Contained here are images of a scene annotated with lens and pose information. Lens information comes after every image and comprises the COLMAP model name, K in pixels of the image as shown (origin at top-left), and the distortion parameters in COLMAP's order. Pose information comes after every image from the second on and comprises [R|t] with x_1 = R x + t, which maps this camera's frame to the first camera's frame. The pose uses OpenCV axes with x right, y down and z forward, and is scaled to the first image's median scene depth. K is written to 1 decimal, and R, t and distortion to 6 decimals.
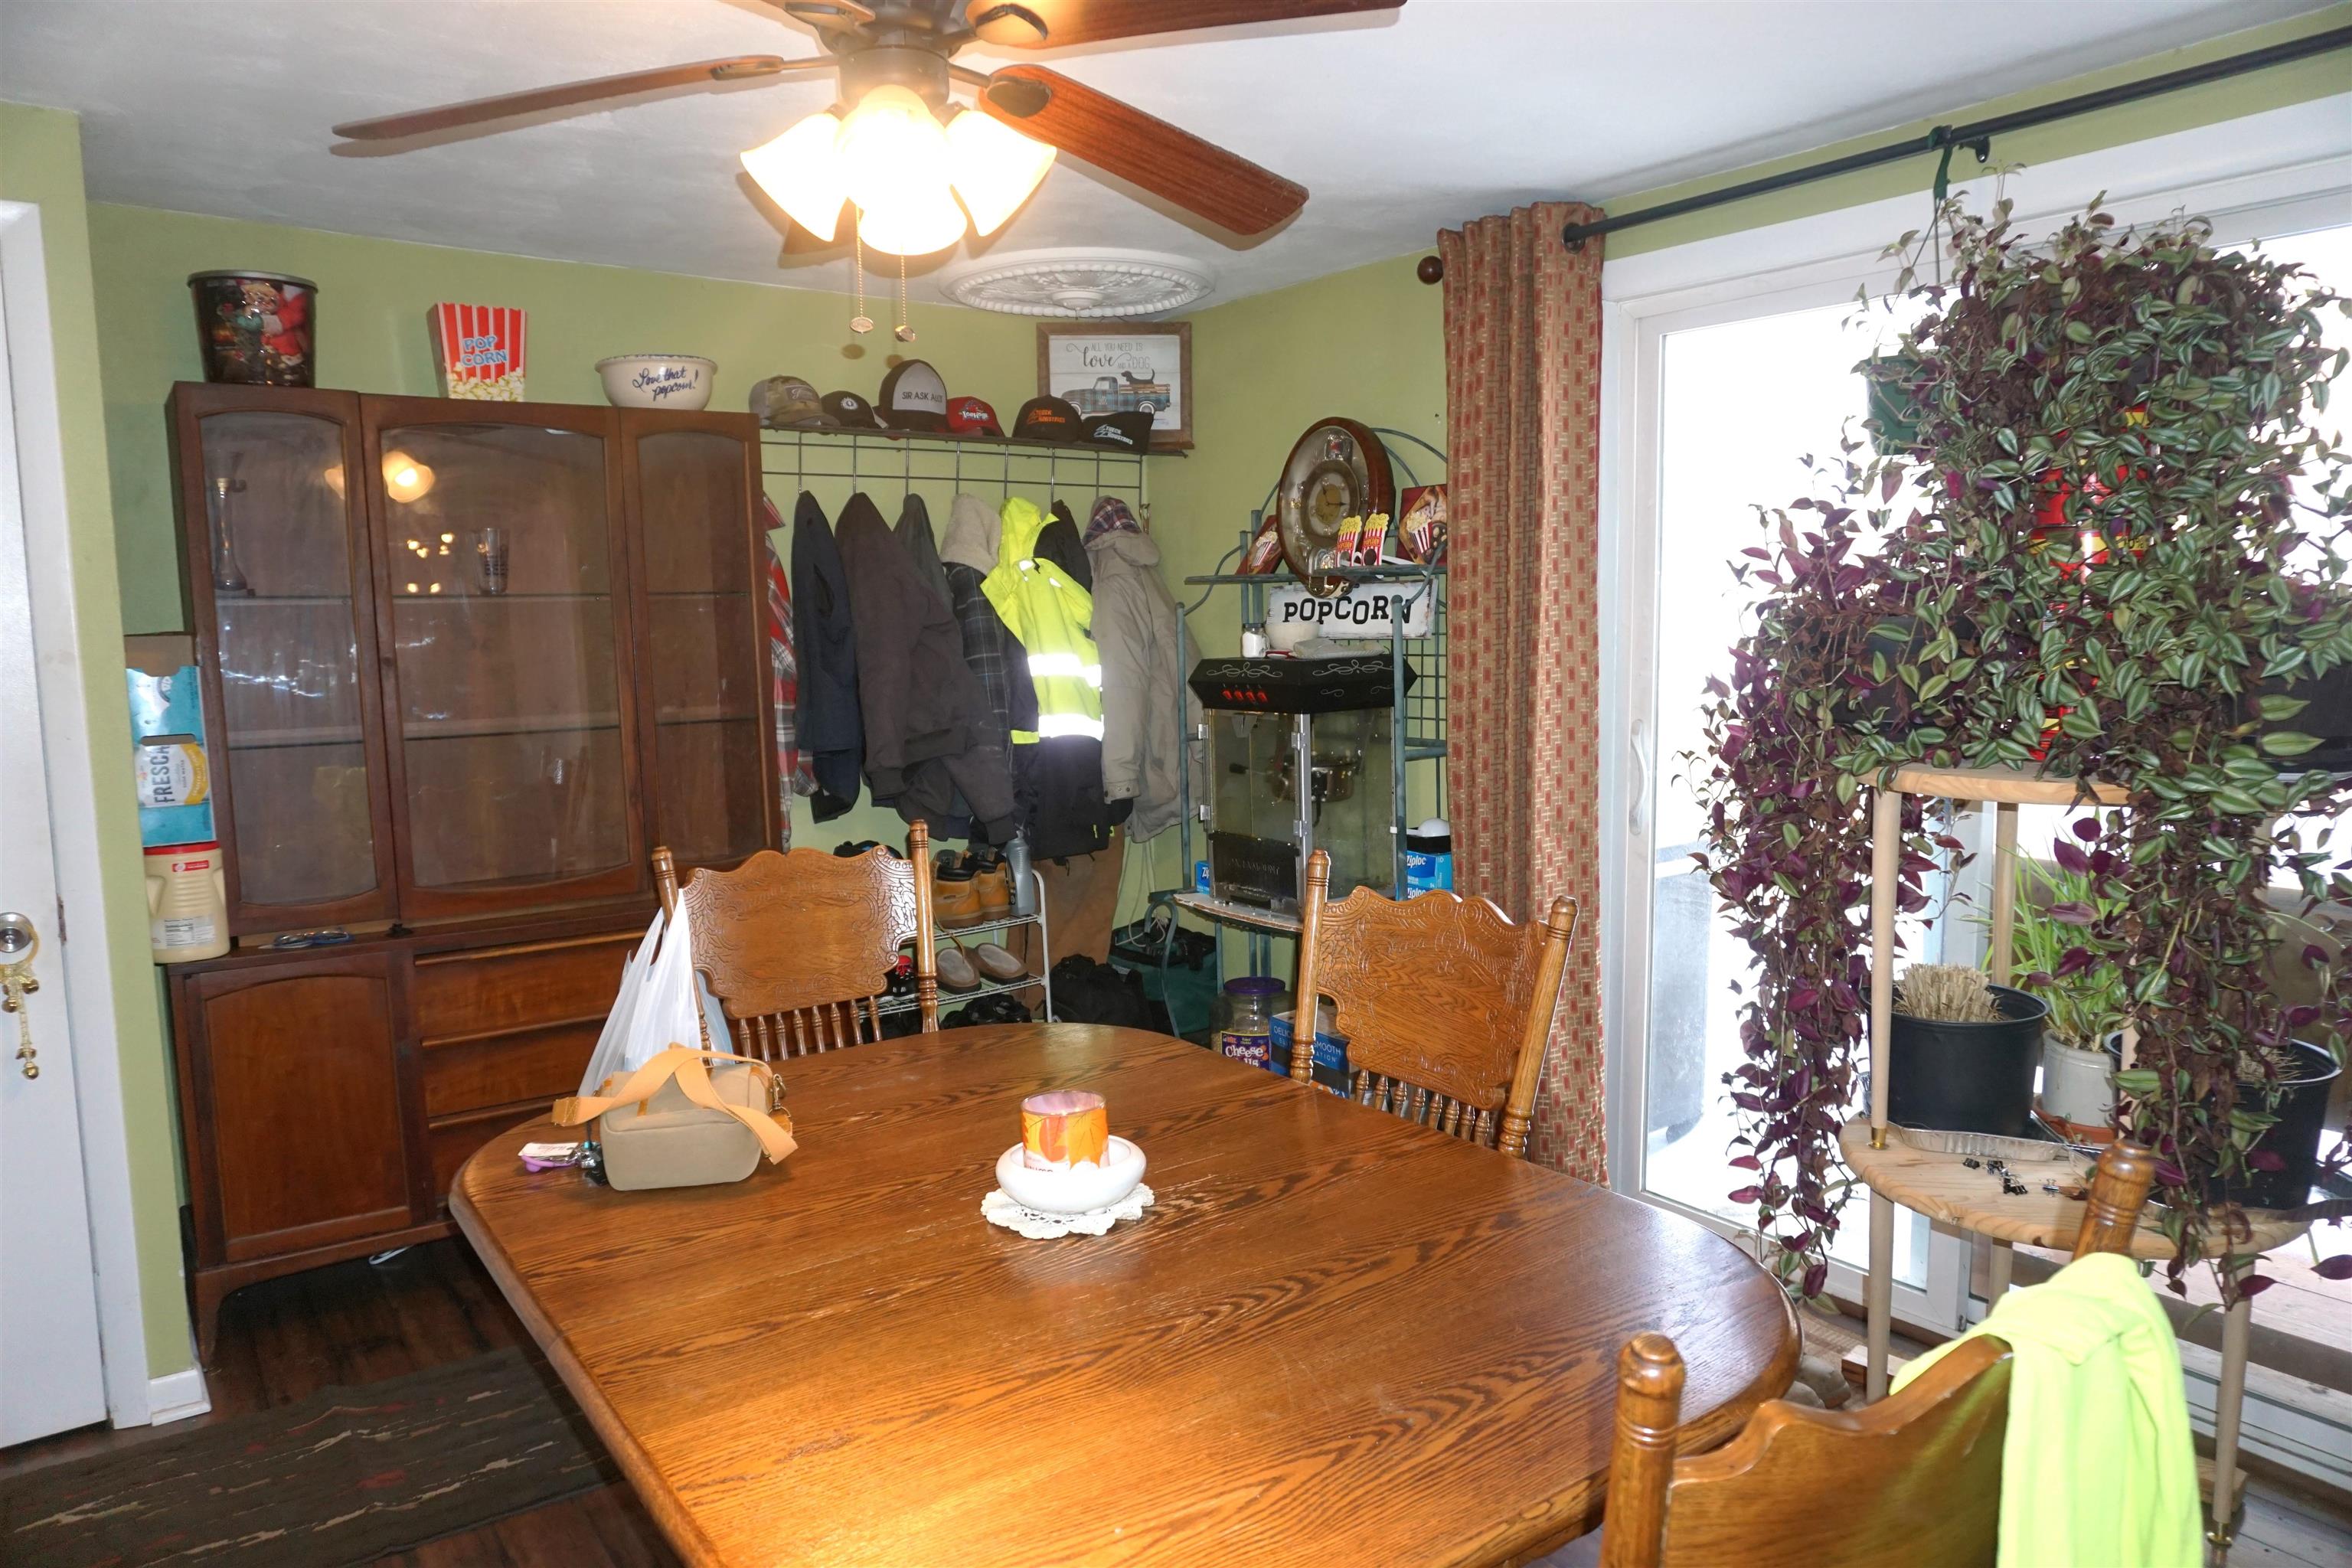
lens RADIAL K [[1575.0, 0, 1176.0], [0, 1575.0, 784.0], [0, 0, 1]] dist [-0.056270, 0.042903]
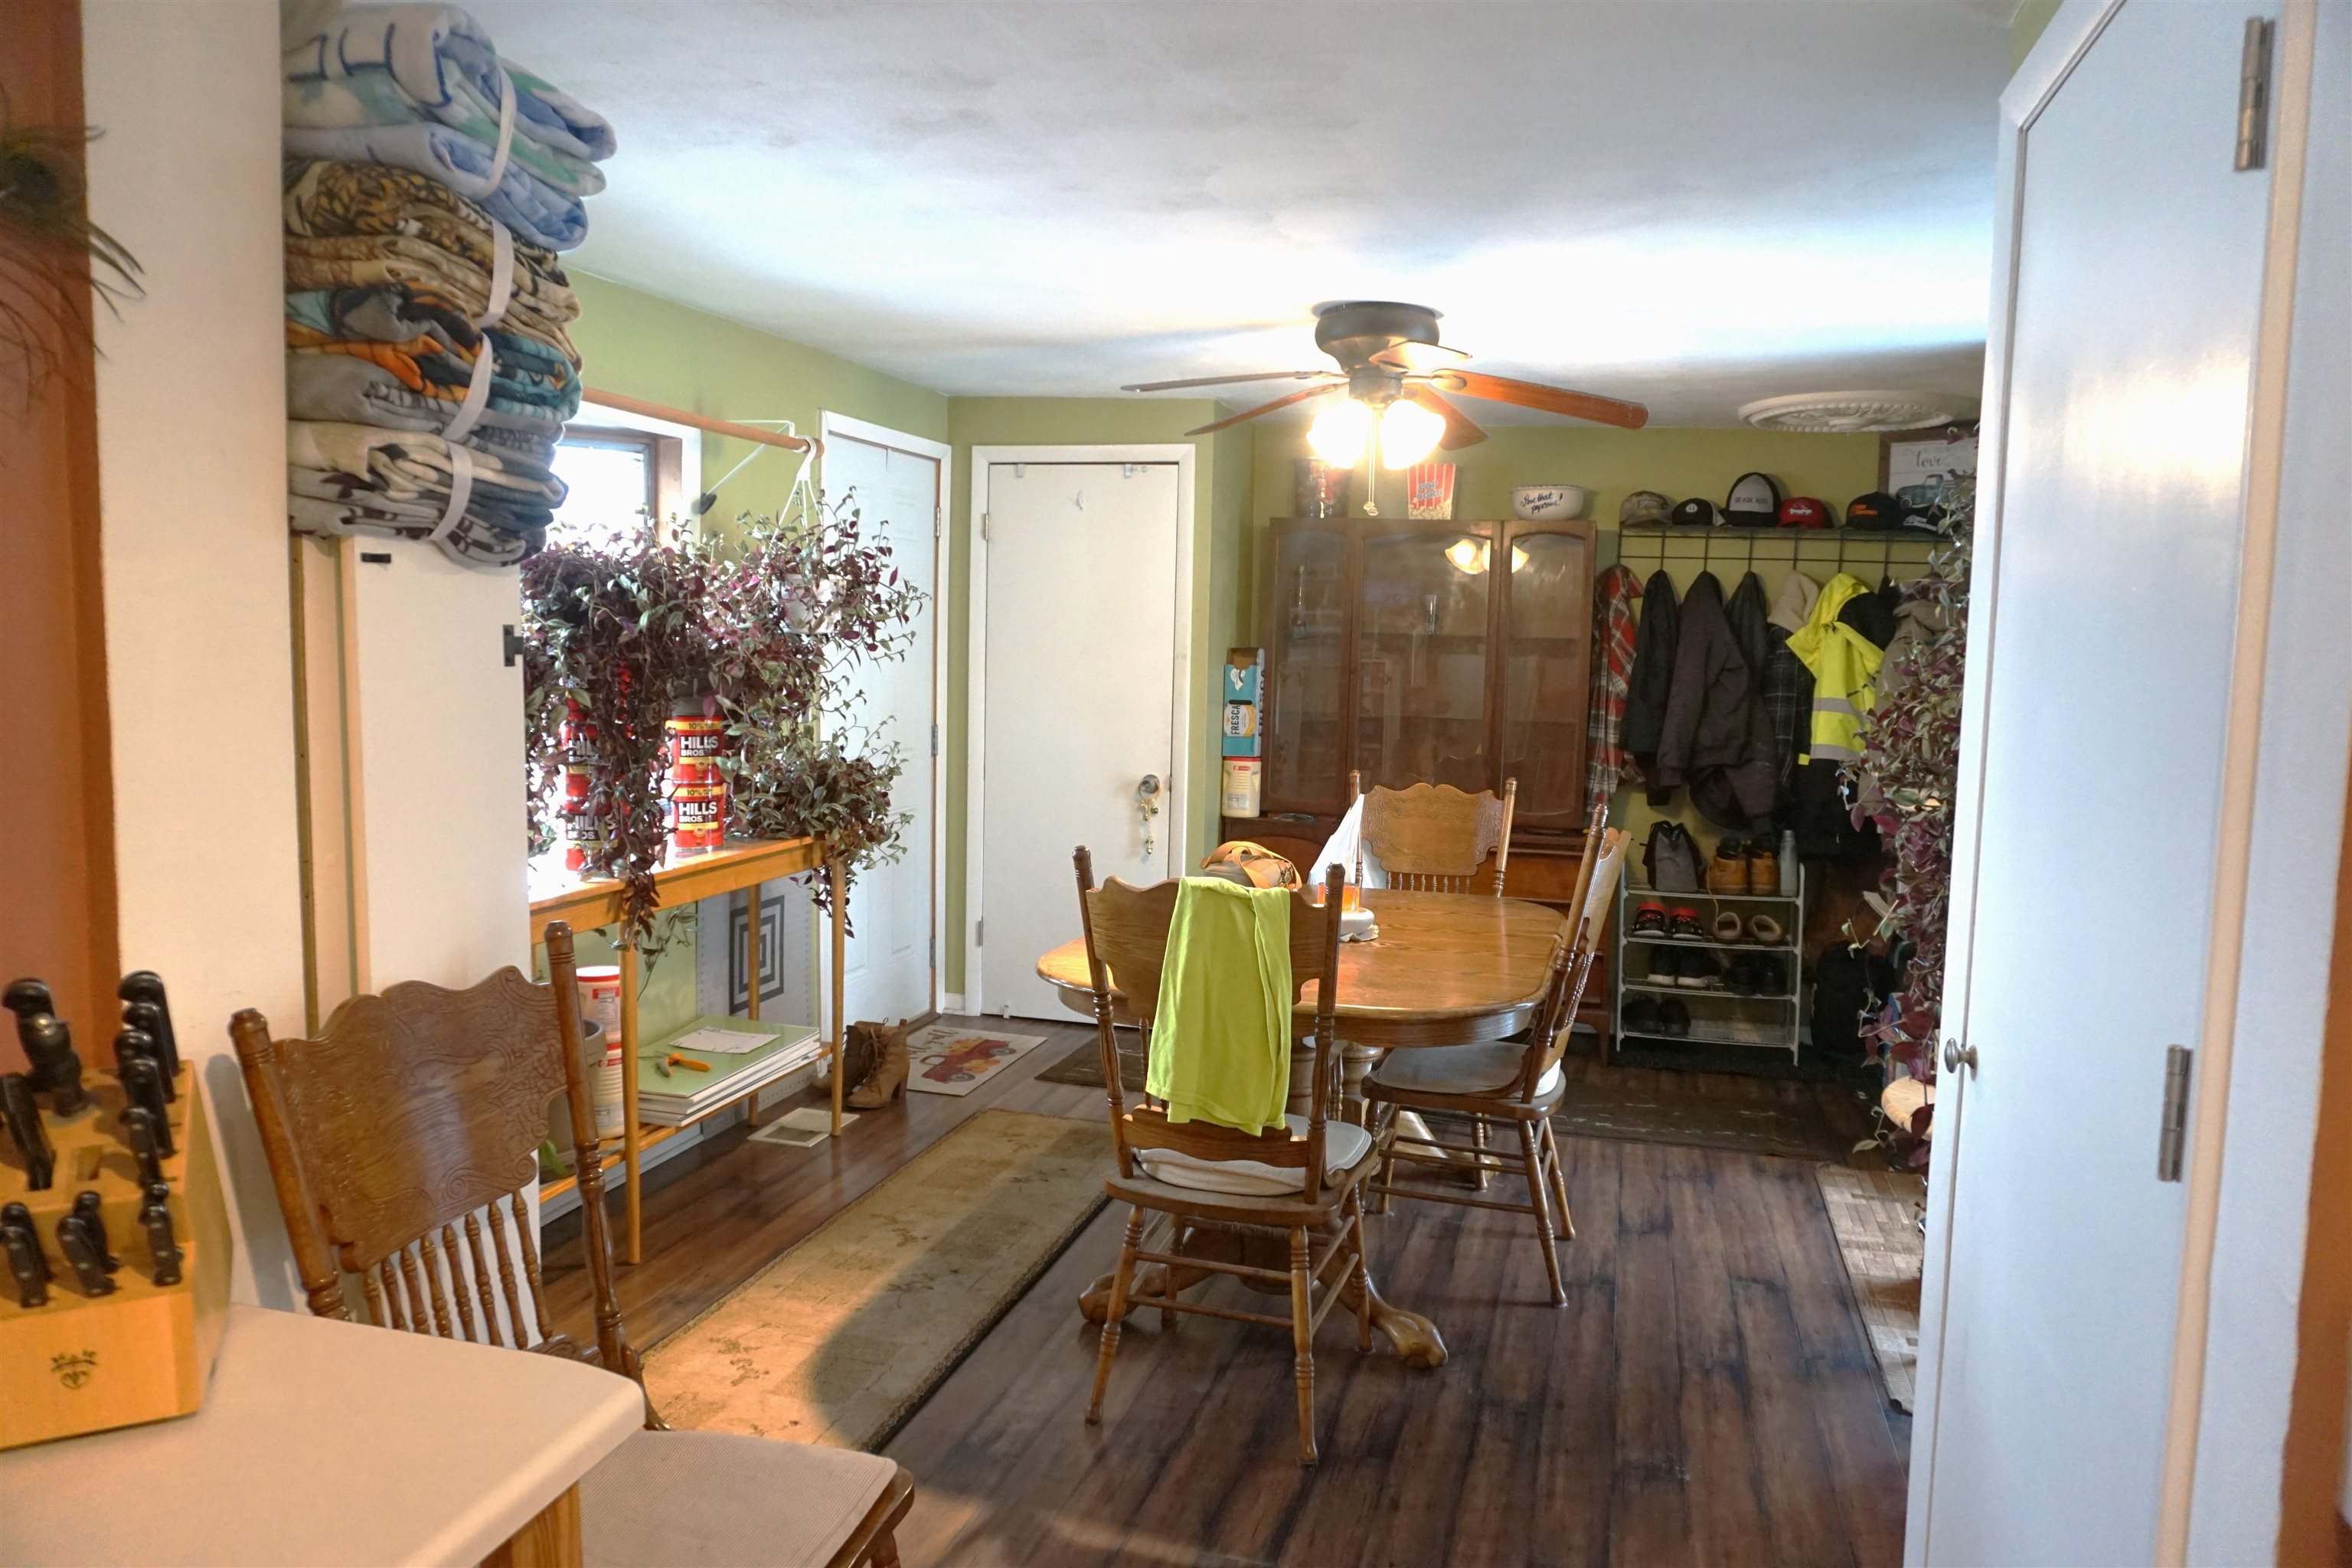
lens RADIAL K [[1575.0, 0, 1176.0], [0, 1575.0, 784.0], [0, 0, 1]] dist [-0.056270, 0.042903]
pose [[0.616301, 0.104137, -0.780595, 0.589431], [-0.125918, 0.991496, 0.032857, 0.013165], [0.777379, 0.078042, 0.624173, -0.199477]]
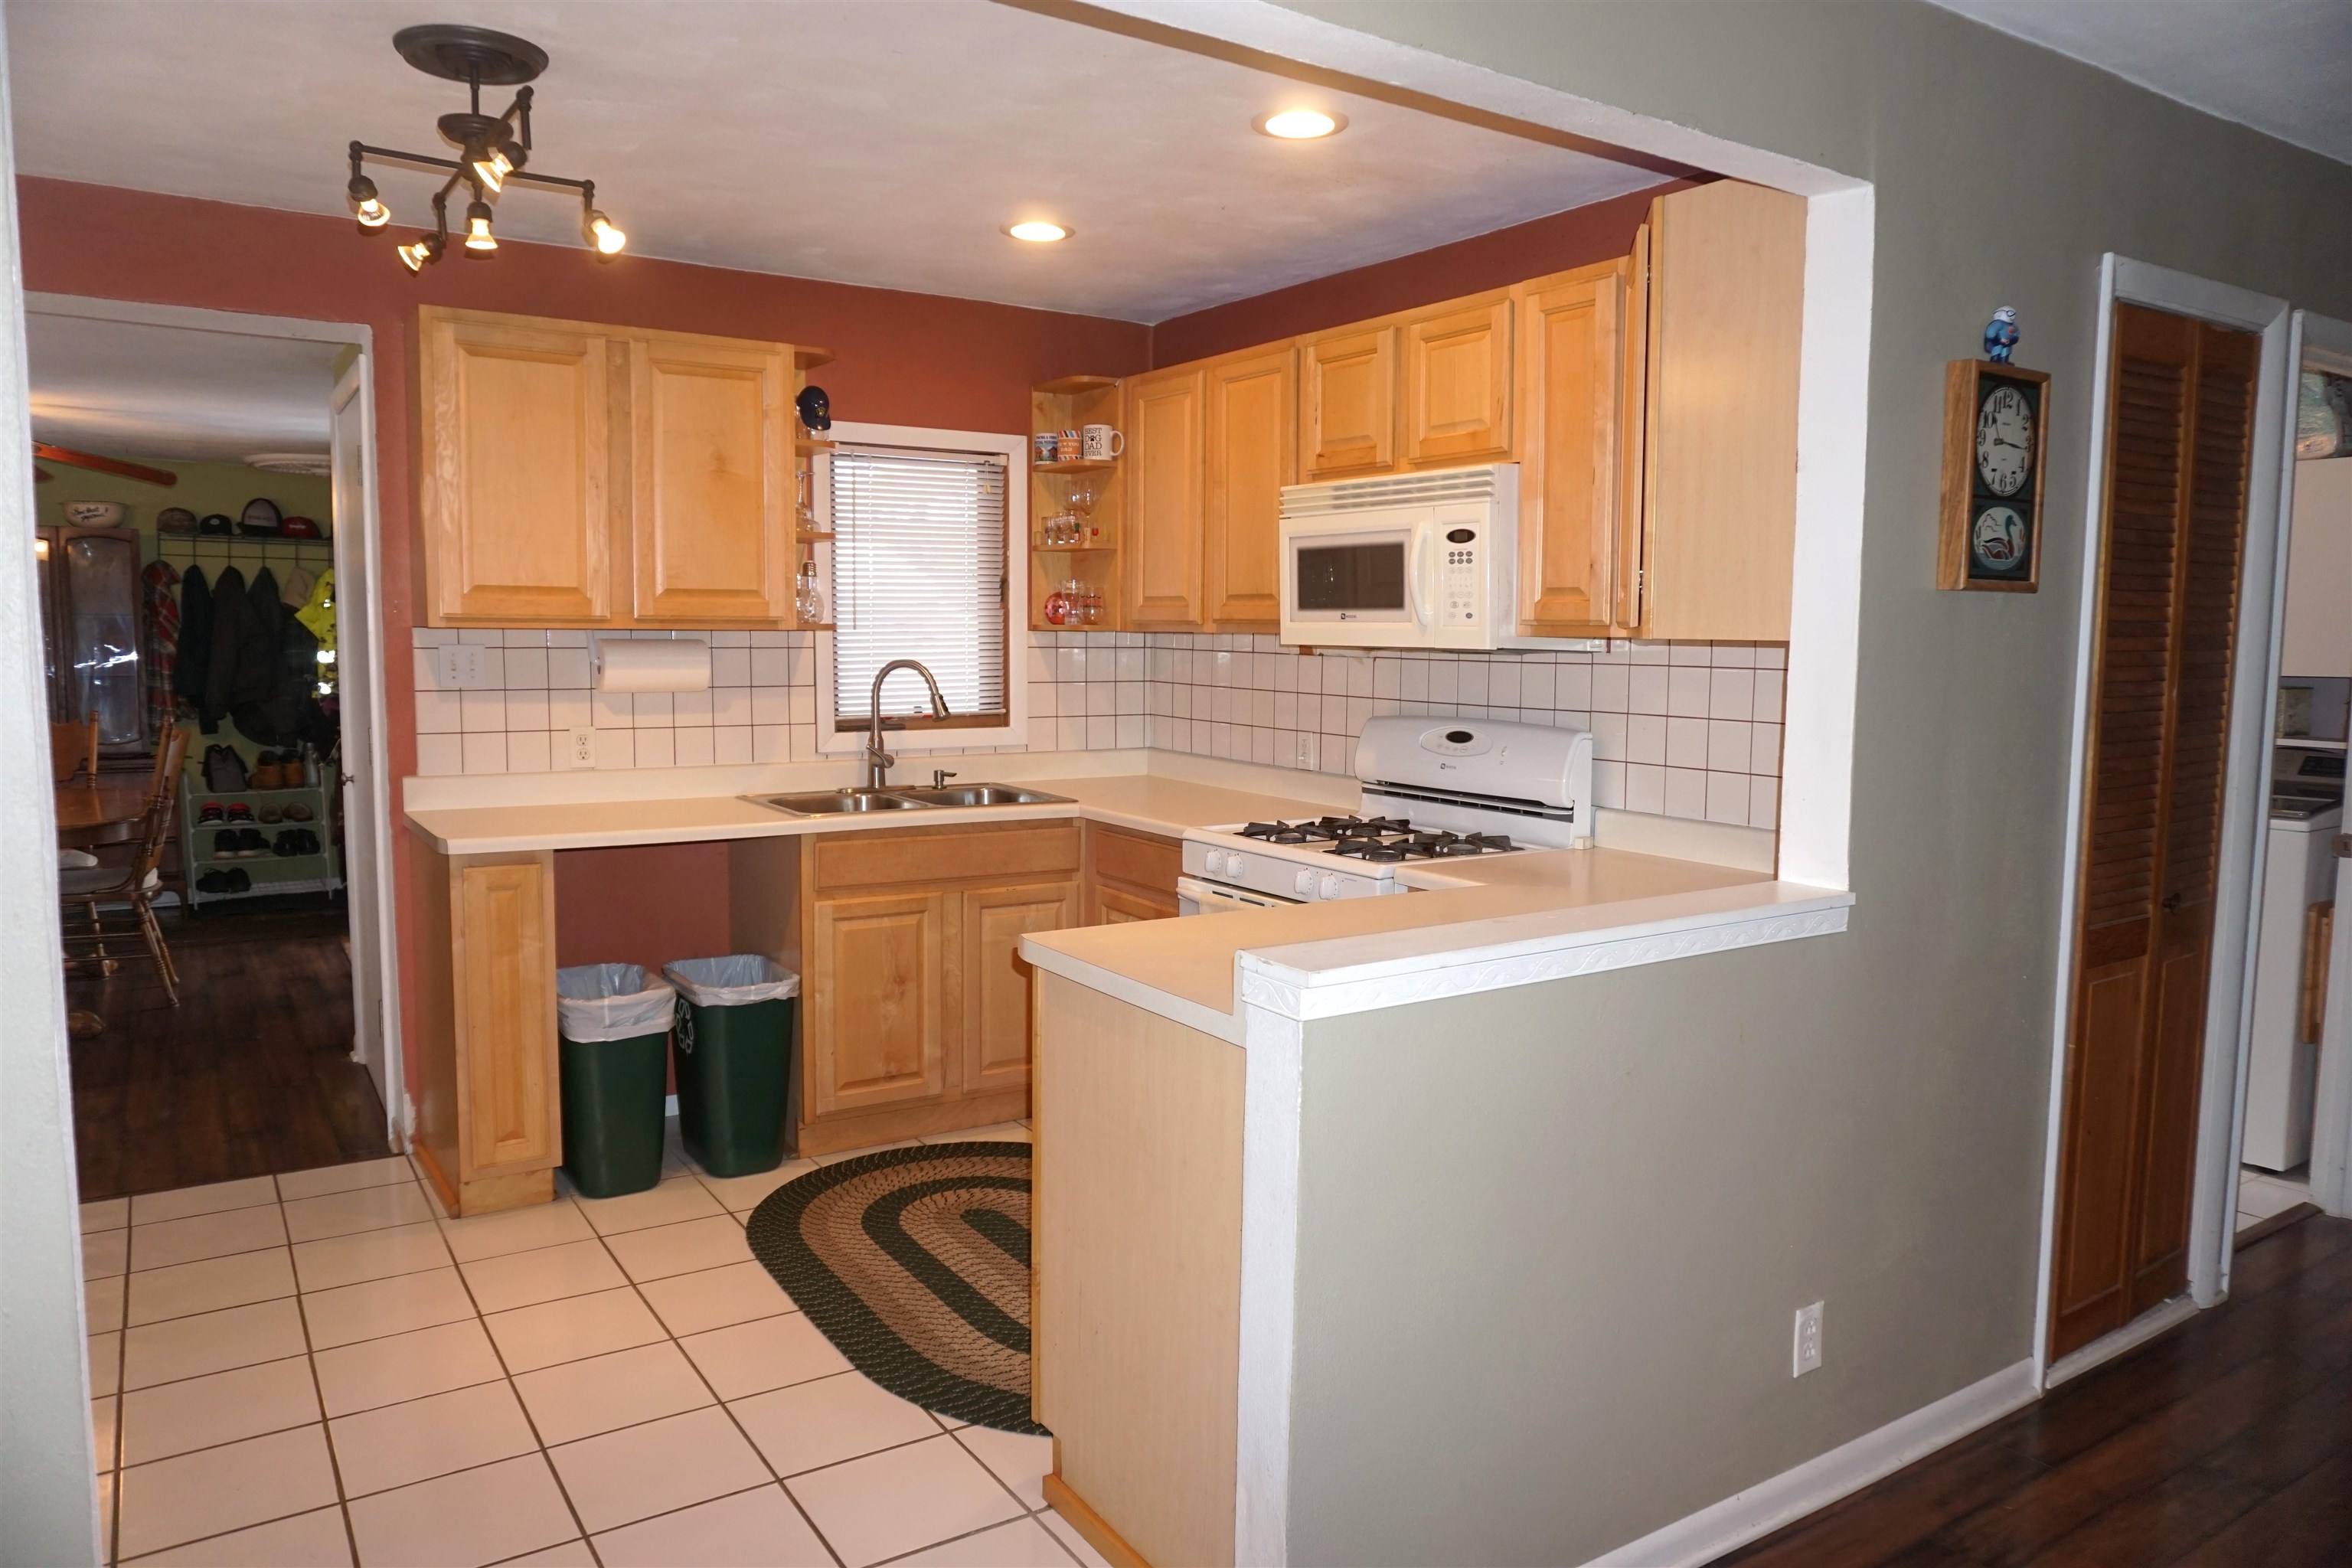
lens RADIAL K [[1575.0, 0, 1176.0], [0, 1575.0, 784.0], [0, 0, 1]] dist [-0.056270, 0.042903]
pose [[0.998426, 0.031005, -0.046738, 1.048010], [-0.032039, 0.999254, -0.021550, 0.087535], [0.046035, 0.023014, 0.998675, -0.847206]]
